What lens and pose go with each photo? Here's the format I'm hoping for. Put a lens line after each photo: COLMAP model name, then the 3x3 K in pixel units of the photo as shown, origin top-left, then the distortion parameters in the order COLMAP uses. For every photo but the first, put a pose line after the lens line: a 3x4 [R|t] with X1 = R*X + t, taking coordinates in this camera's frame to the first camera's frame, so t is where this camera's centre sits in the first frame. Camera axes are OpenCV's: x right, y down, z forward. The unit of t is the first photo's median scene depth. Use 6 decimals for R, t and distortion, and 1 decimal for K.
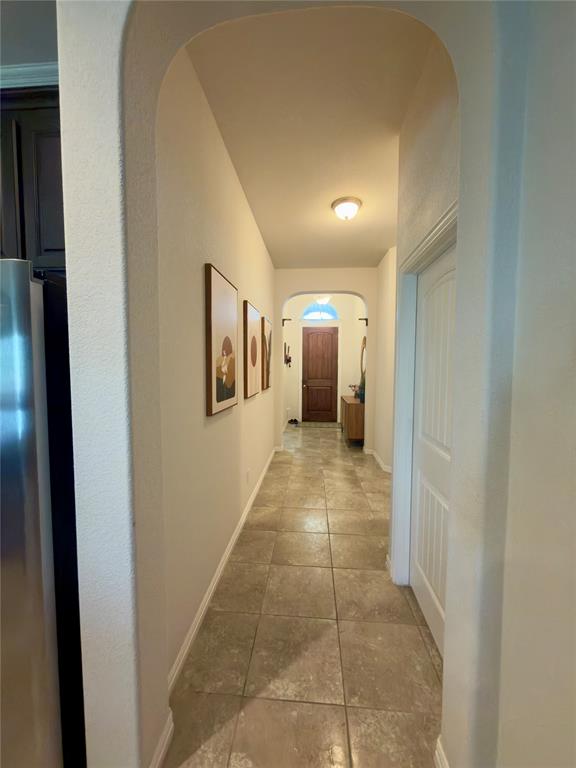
lens RADIAL K [[306.0, 0, 287.4], [0, 306.0, 382.7], [0, 0, 1]] dist [0.001406, 0.000195]
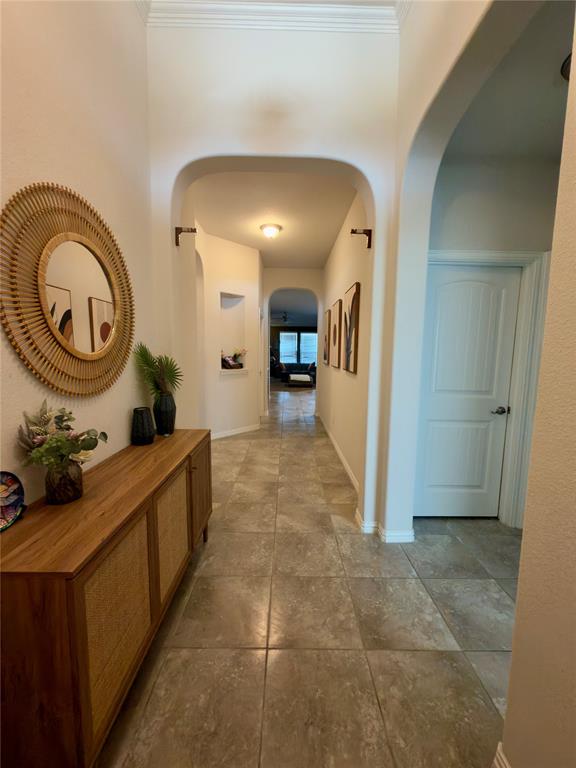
lens RADIAL K [[306.0, 0, 288.5], [0, 306.0, 385.1], [0, 0, 1]] dist [0.001406, 0.000195]
pose [[-0.995476, -0.012826, -0.094141, 0.179079], [-0.028577, 0.985385, 0.167930, -0.081287], [0.090611, 0.169861, -0.981294, 1.844765]]
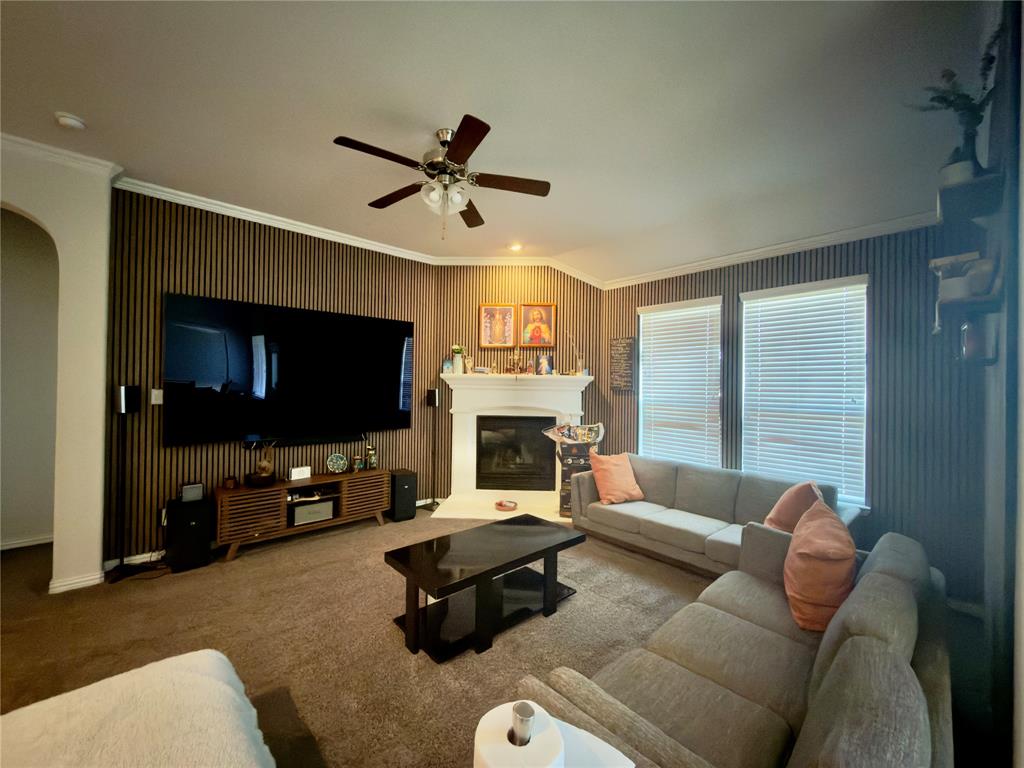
lens RADIAL K [[408.1, 0, 510.3], [0, 408.1, 383.1], [0, 0, 1]] dist [0.001406, 0.000195]
pose [[-0.727898, -0.011042, 0.685597, -0.642982], [0.024702, 0.998799, 0.042312, 0.063151], [-0.685241, 0.047734, -0.726751, -1.236570]]
